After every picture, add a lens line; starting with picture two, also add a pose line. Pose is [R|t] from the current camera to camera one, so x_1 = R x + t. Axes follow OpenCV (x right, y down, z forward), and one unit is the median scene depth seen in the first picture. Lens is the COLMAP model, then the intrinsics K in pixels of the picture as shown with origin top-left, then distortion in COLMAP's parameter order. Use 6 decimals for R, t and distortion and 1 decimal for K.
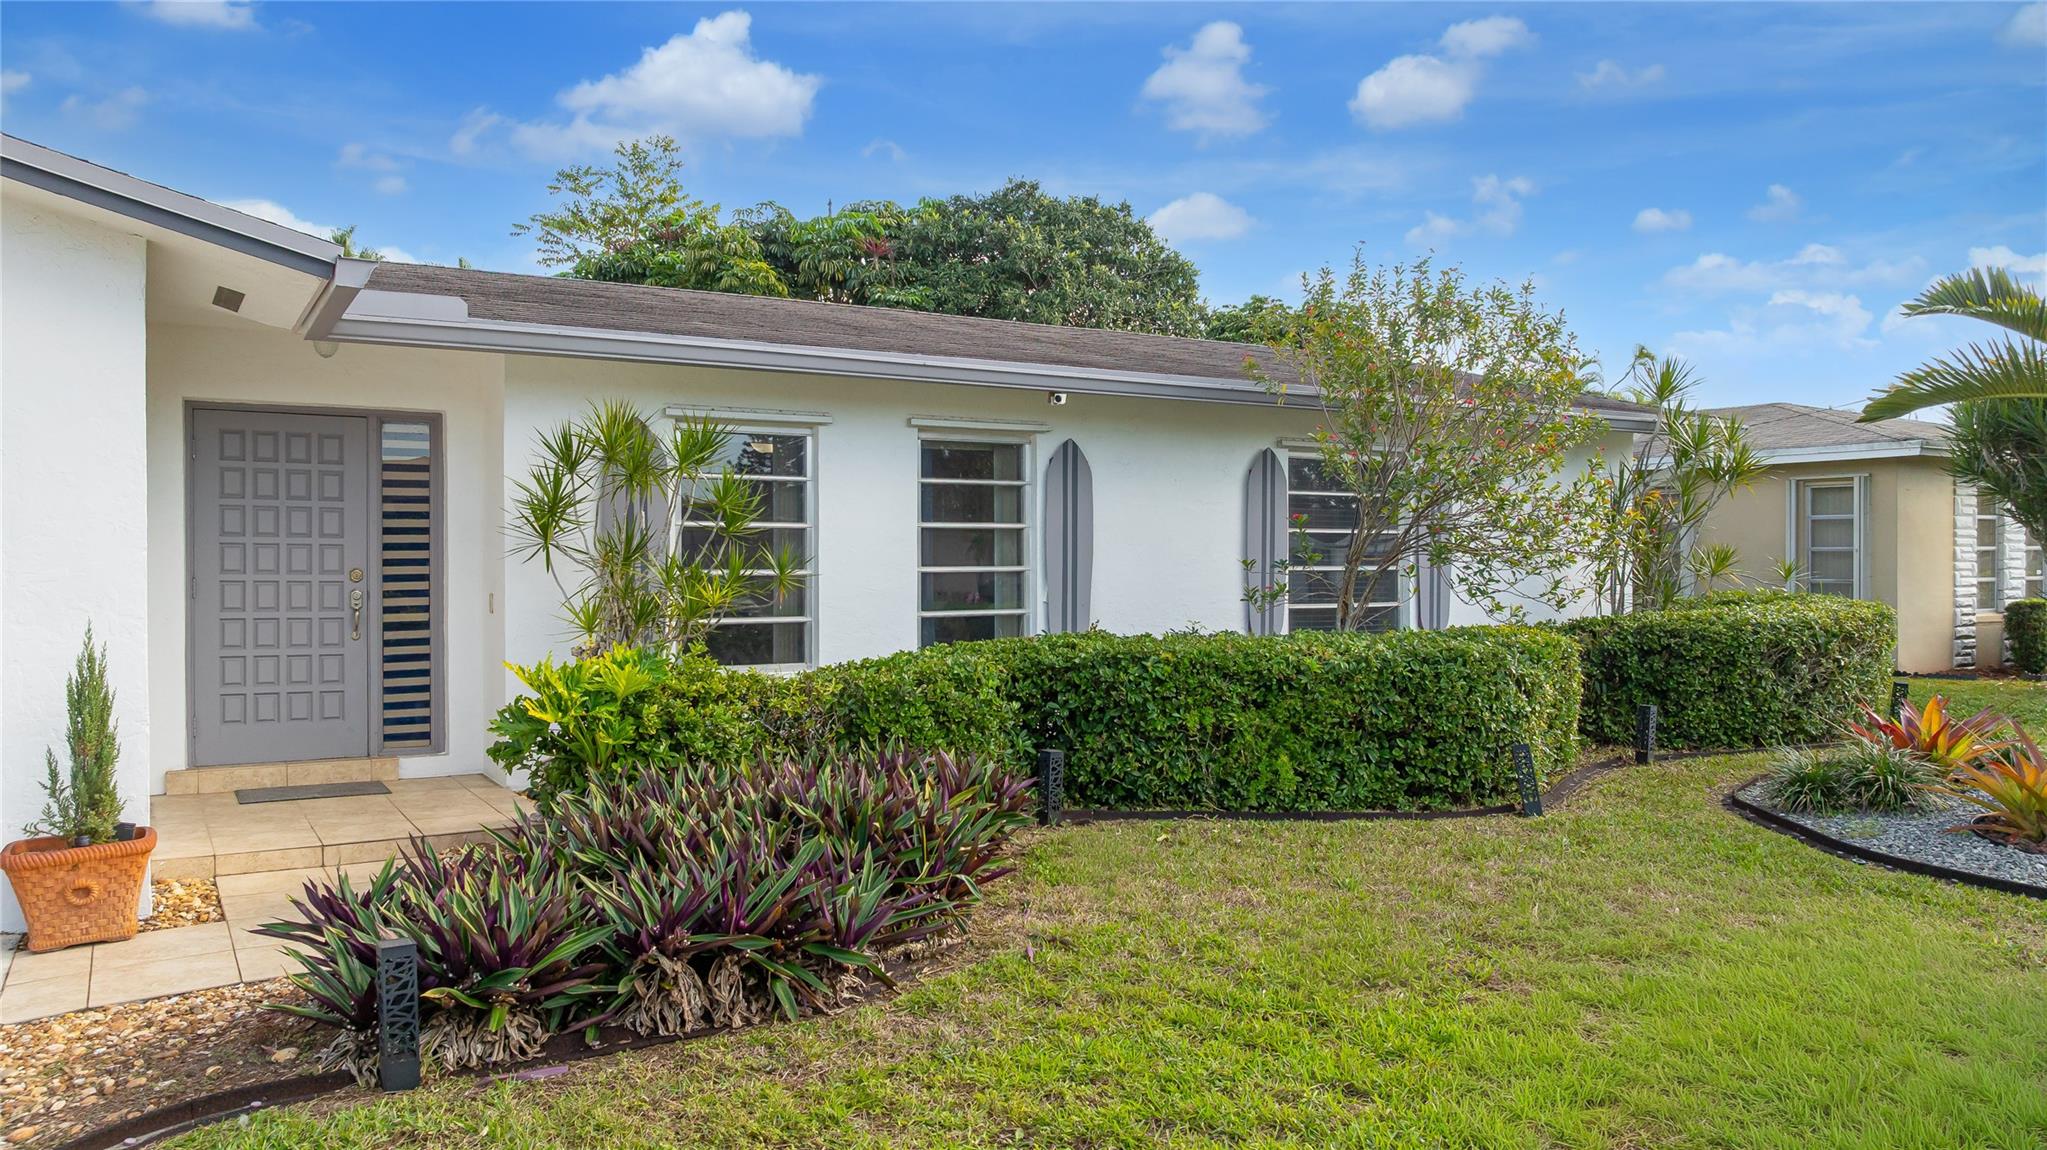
lens RADIAL K [[1446.3, 0, 1011.3], [0, 1446.3, 577.0], [0, 0, 1]] dist [-0.017410, 0.000894]
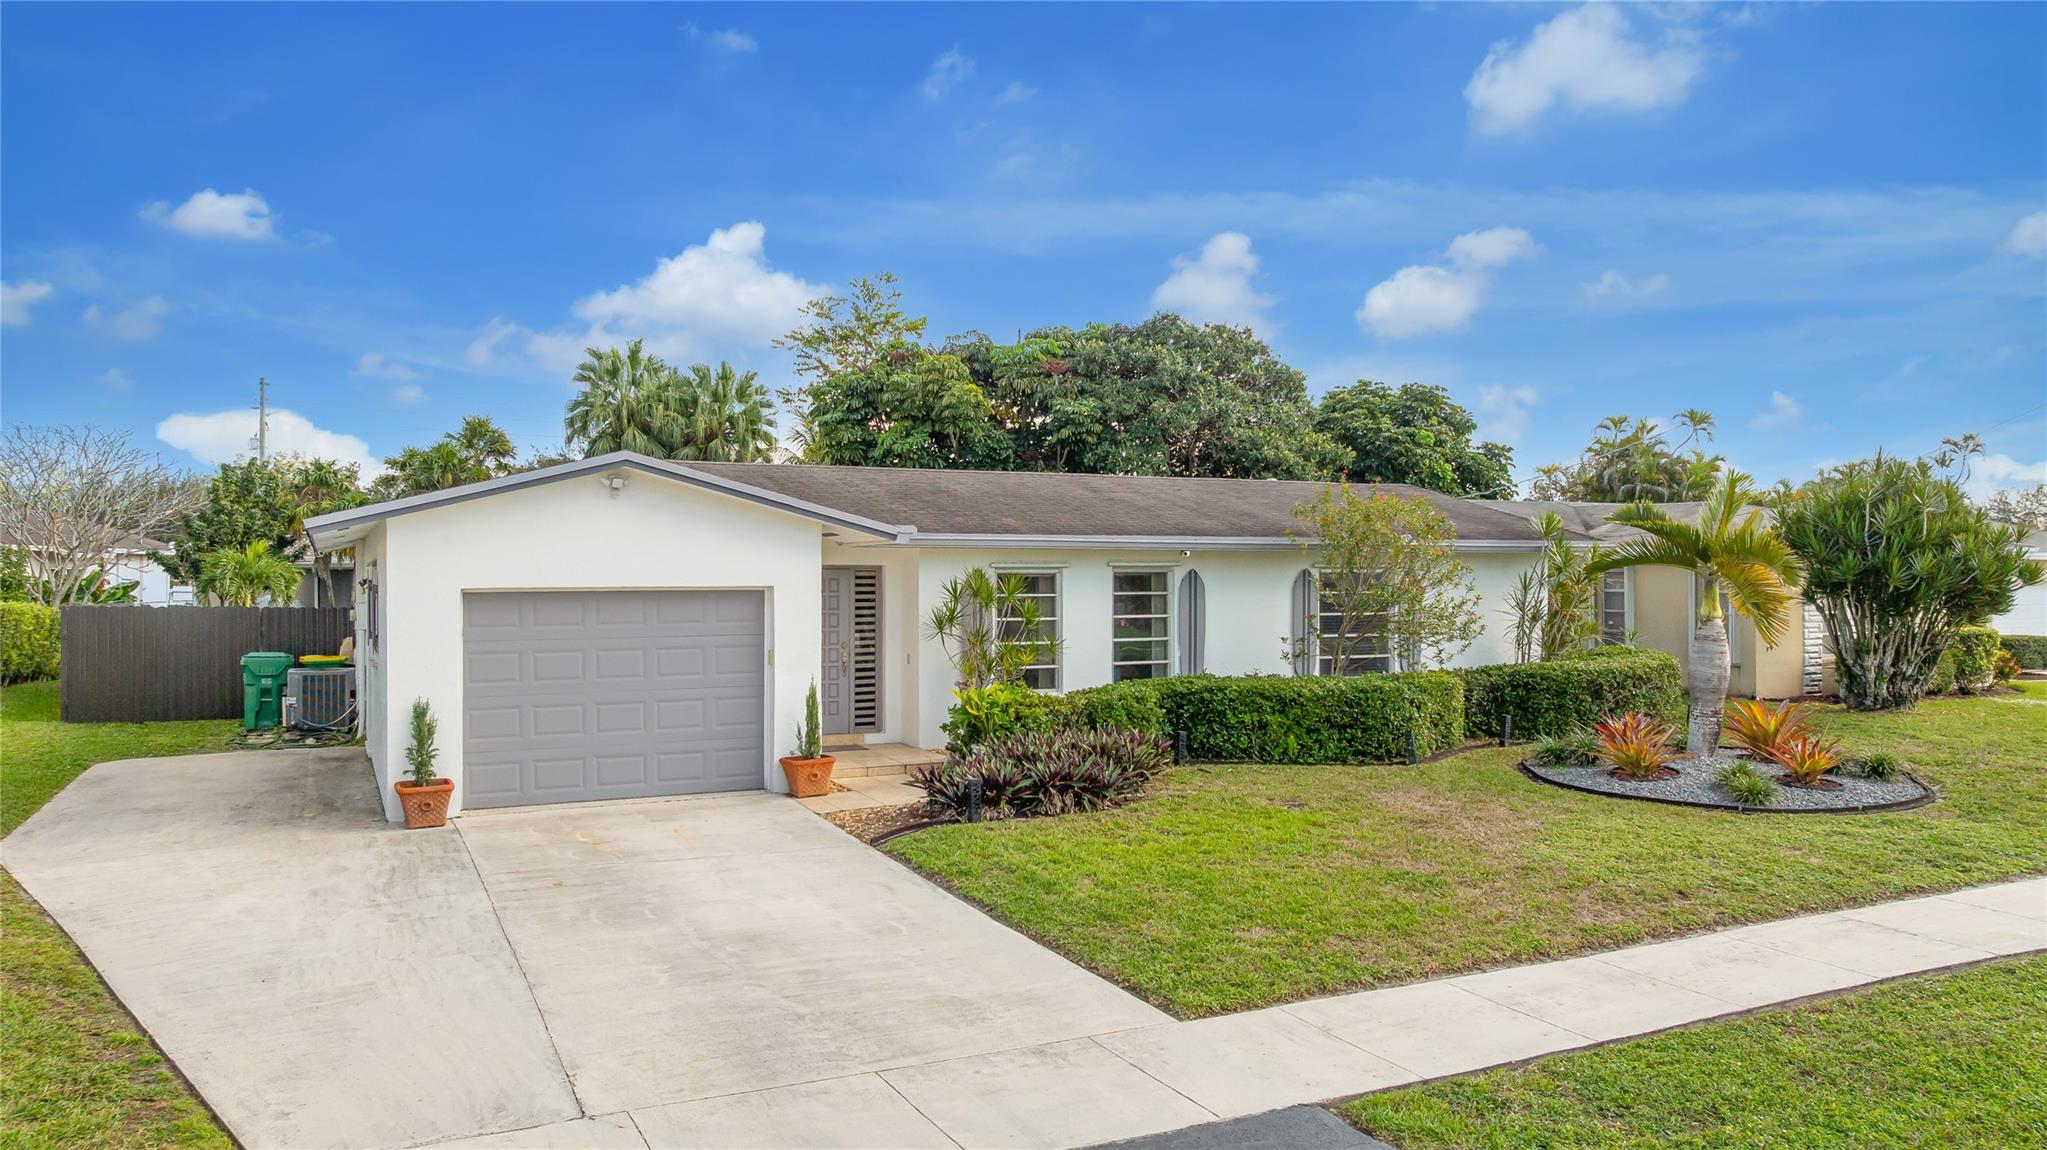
lens RADIAL K [[1446.3, 0, 1011.3], [0, 1446.3, 577.0], [0, 0, 1]] dist [-0.017410, 0.000894]
pose [[0.995025, 0.000551, -0.099625, -0.007651], [-0.001543, 0.999950, -0.009885, -0.076781], [0.099615, 0.009989, 0.994976, -1.012501]]
